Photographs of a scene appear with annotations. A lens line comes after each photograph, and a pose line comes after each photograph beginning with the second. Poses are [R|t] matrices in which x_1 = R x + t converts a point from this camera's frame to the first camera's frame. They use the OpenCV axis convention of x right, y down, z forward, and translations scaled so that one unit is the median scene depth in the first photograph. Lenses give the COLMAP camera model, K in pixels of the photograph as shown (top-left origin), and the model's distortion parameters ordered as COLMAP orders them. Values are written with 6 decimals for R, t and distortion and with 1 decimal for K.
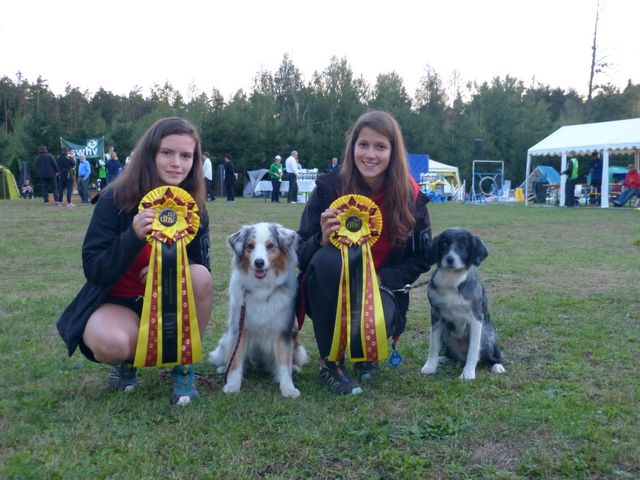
lens RADIAL K [[817.5, 0, 323.0], [0, 817.5, 243.9], [0, 0, 1]] dist [0.010520, 0.000000]
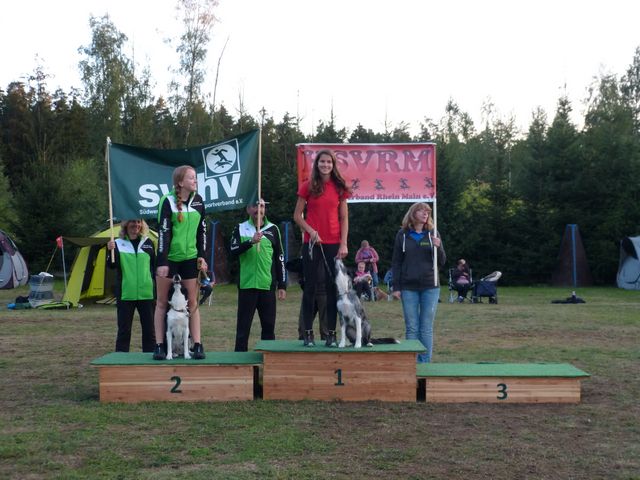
lens RADIAL K [[955.0, 0, 320.4], [0, 955.0, 243.8], [0, 0, 1]] dist [0.152084, 0.000000]
pose [[0.953947, 0.002284, -0.299965, -0.028493], [-0.023423, 0.997485, -0.066894, -0.012244], [0.299058, 0.070839, 0.951602, 0.113894]]
